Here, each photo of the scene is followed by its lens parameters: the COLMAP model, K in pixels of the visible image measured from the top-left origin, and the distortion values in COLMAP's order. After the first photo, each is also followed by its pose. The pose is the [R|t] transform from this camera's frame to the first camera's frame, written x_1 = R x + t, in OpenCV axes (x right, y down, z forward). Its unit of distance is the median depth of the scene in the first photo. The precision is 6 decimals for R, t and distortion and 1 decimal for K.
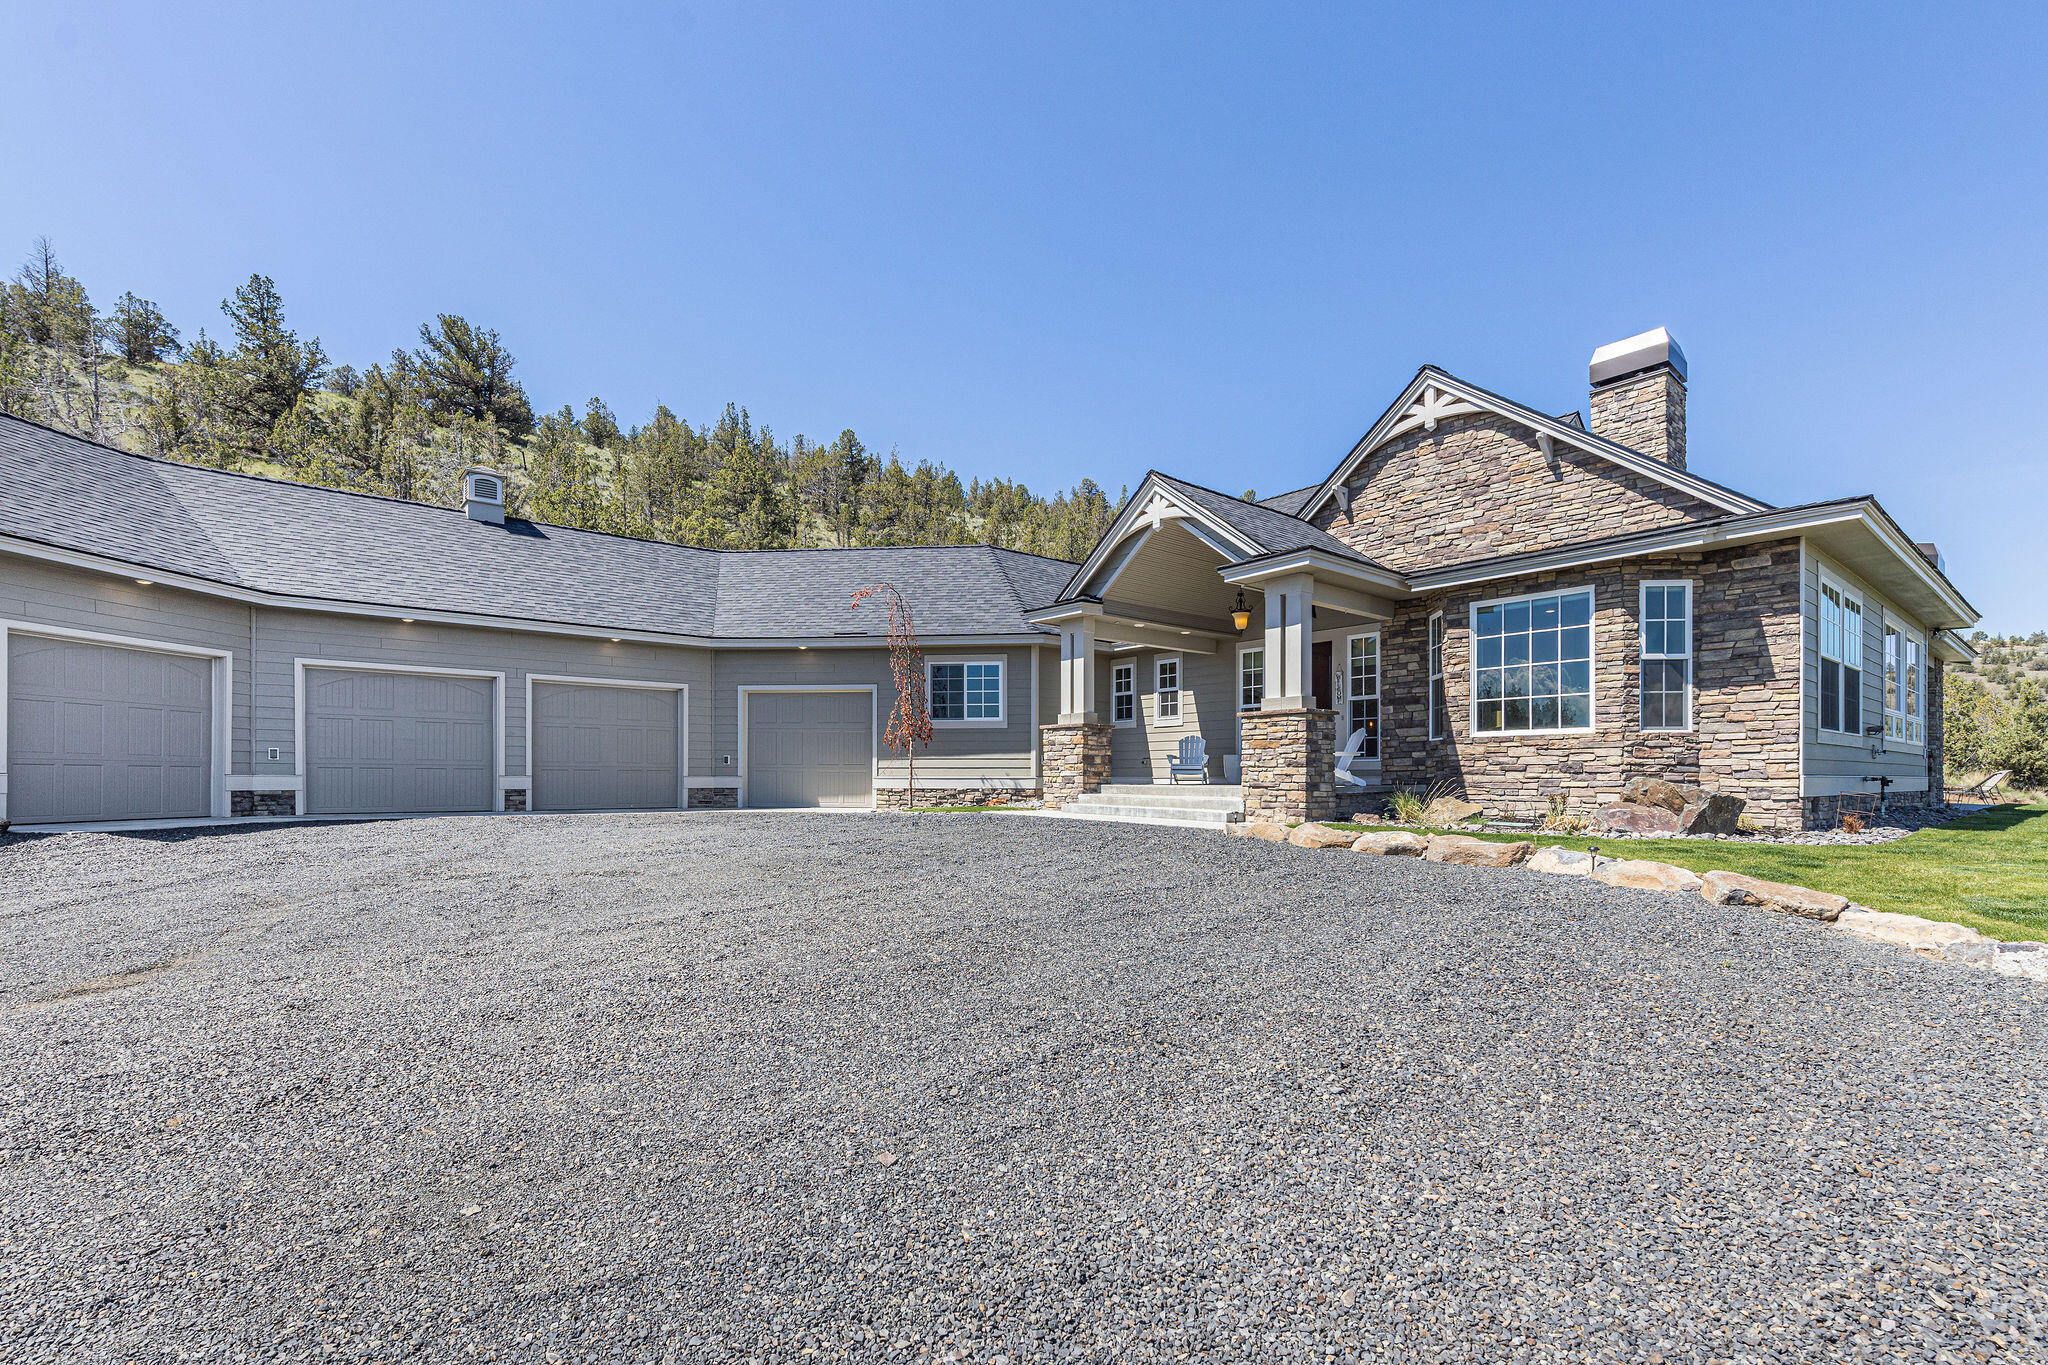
lens RADIAL K [[880.3, 0, 1002.7], [0, 880.3, 768.3], [0, 0, 1]] dist [-0.003818, 0.001292]
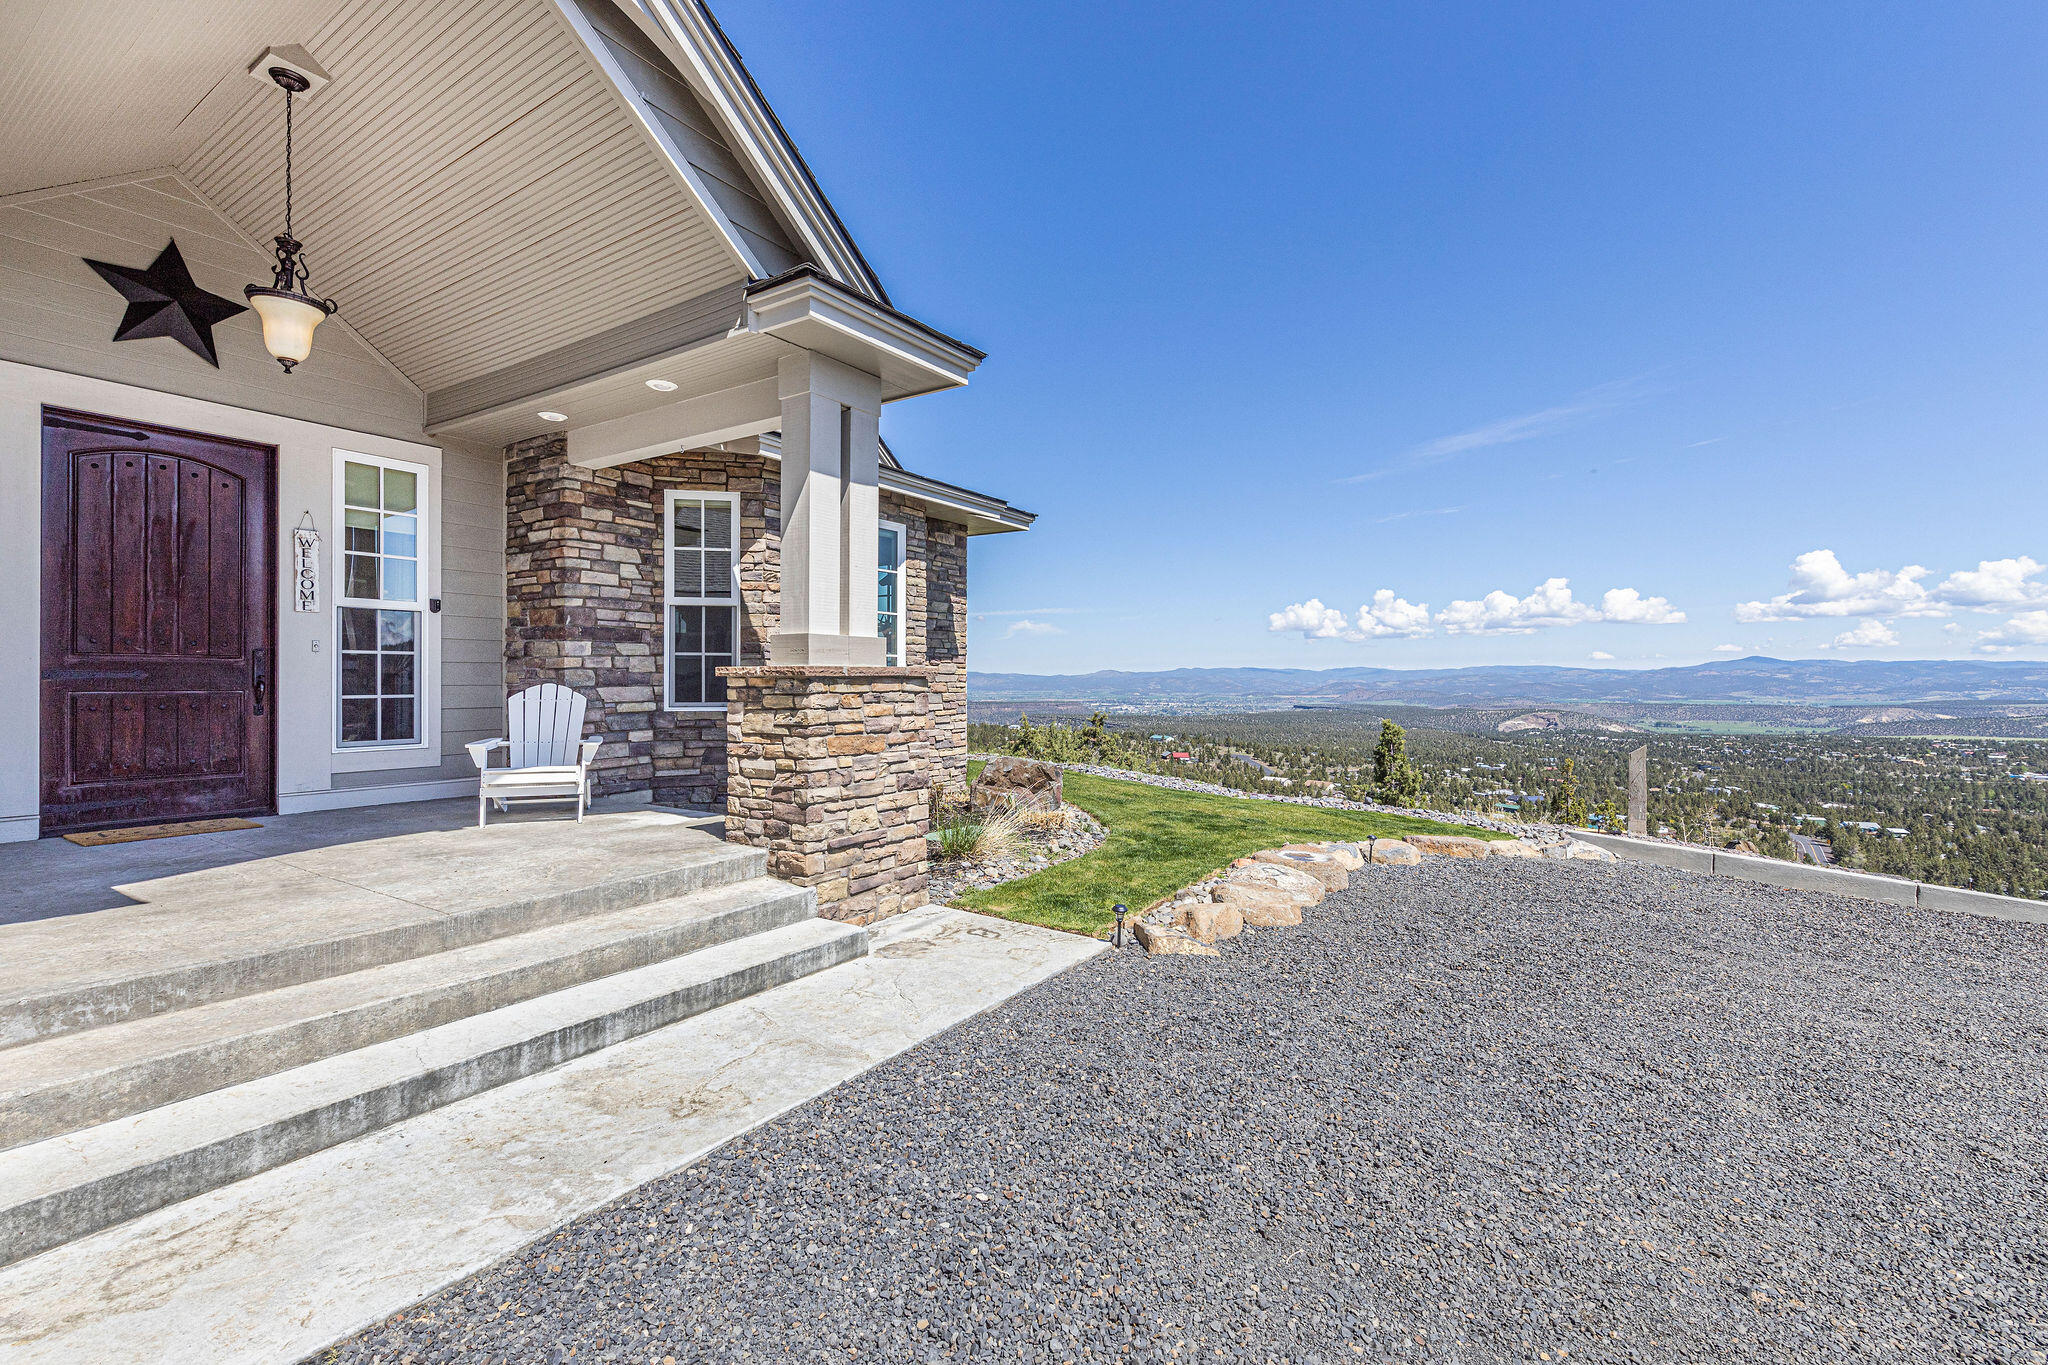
lens RADIAL K [[880.3, 0, 1018.0], [0, 880.3, 670.4], [0, 0, 1]] dist [-0.003818, 0.001292]
pose [[-0.321446, 0.004548, 0.946917, -0.119327], [-0.014729, 0.999843, -0.009803, -0.053751], [-0.946813, -0.017098, -0.321329, 0.948985]]
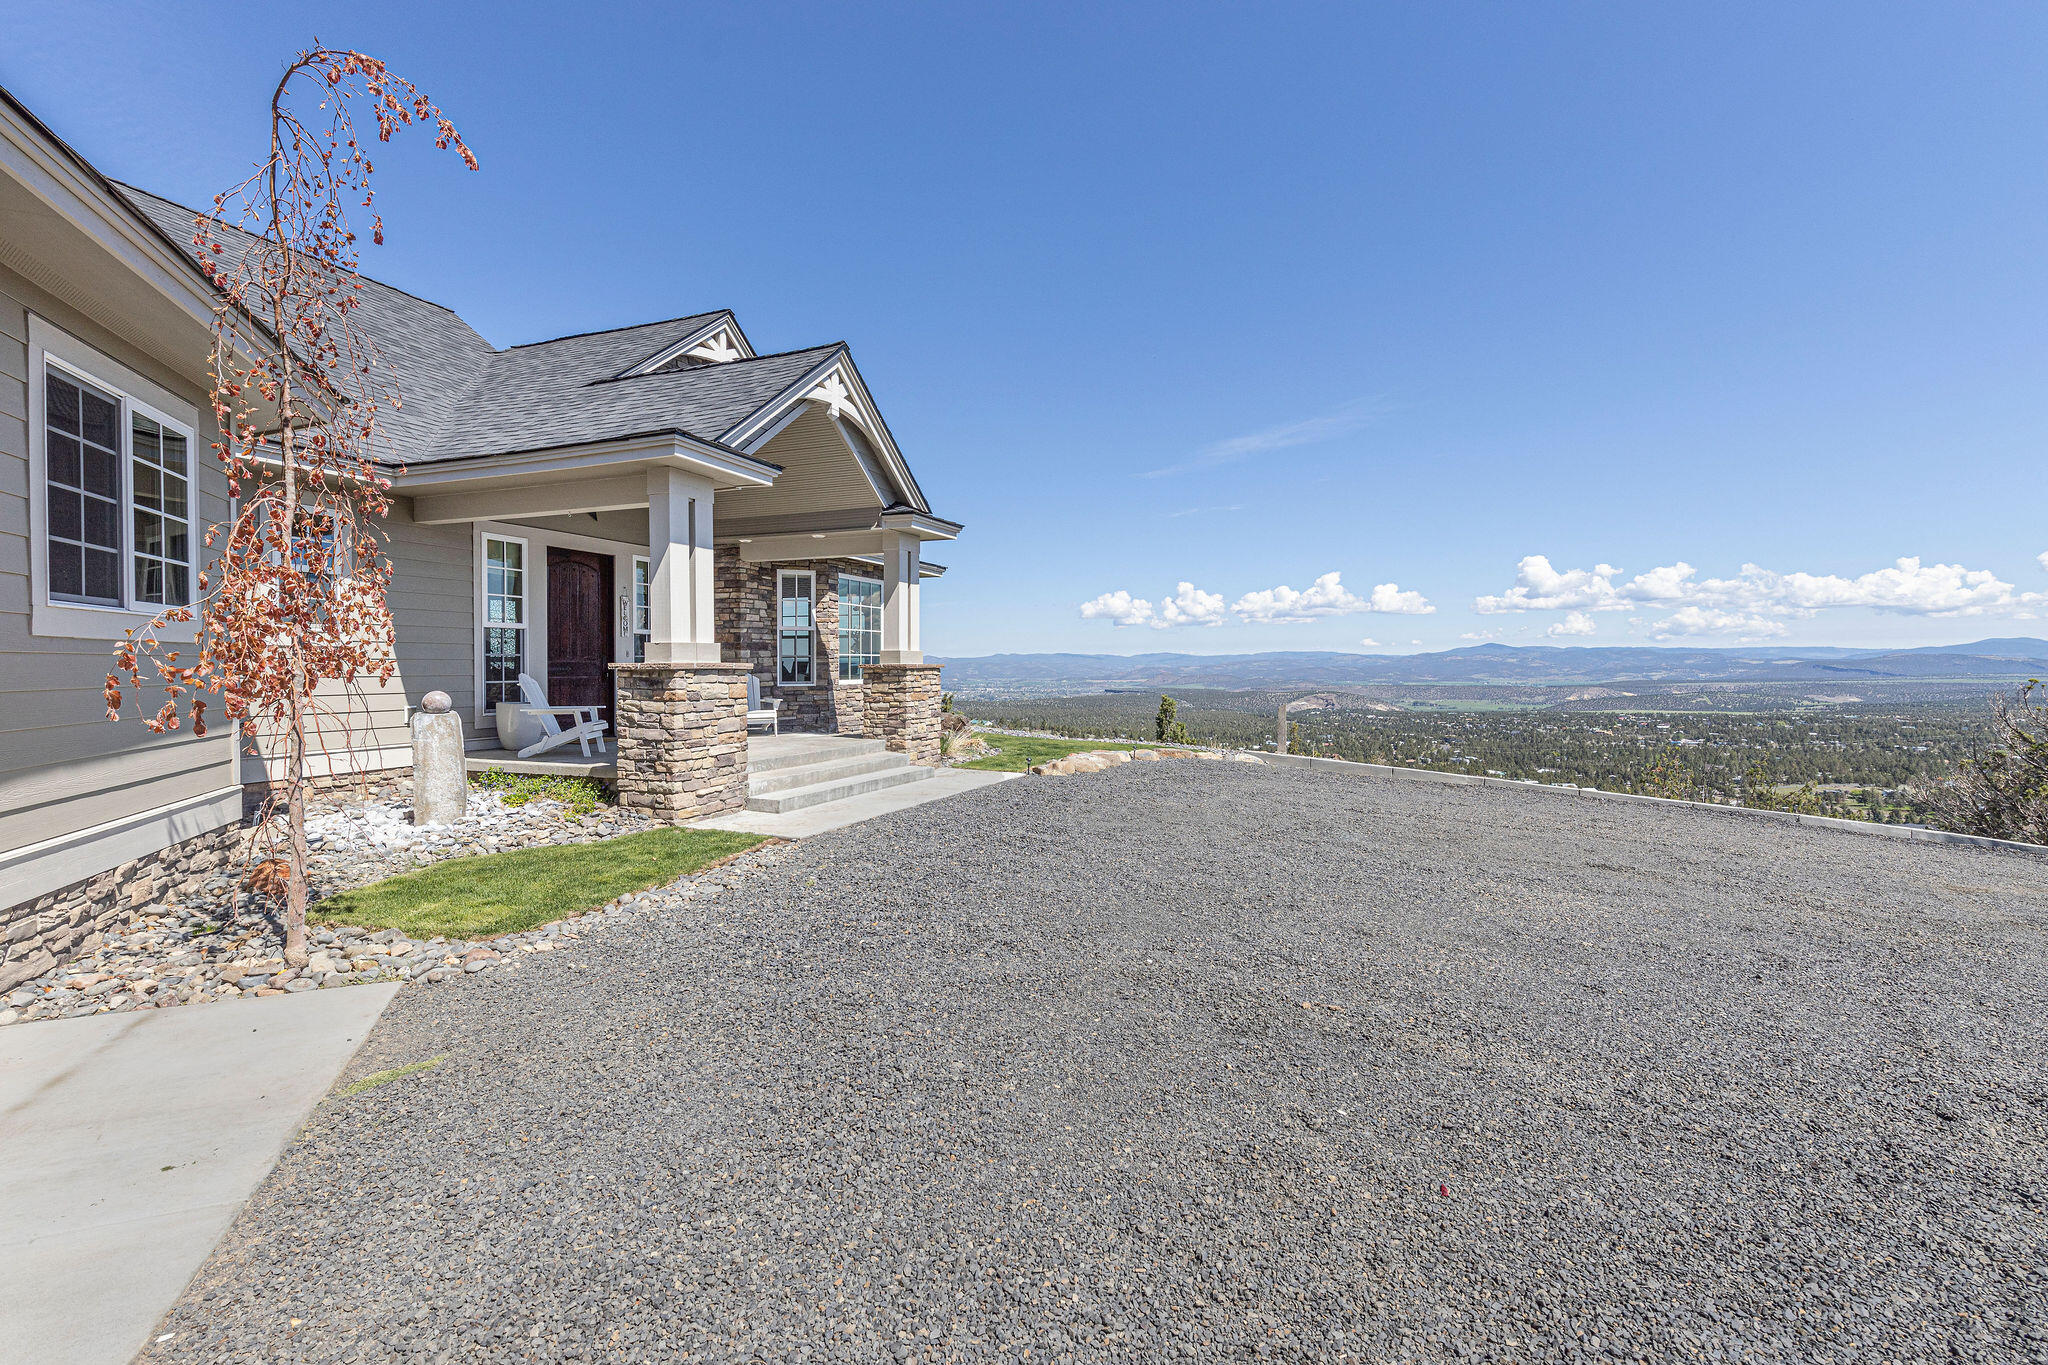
lens RADIAL K [[880.3, 0, 1013.9], [0, 880.3, 663.2], [0, 0, 1]] dist [-0.003818, 0.001292]
pose [[-0.503398, -0.001270, 0.864054, -0.574673], [-0.010746, 0.999931, -0.004791, -0.055810], [-0.863988, -0.011697, -0.503377, 1.267880]]
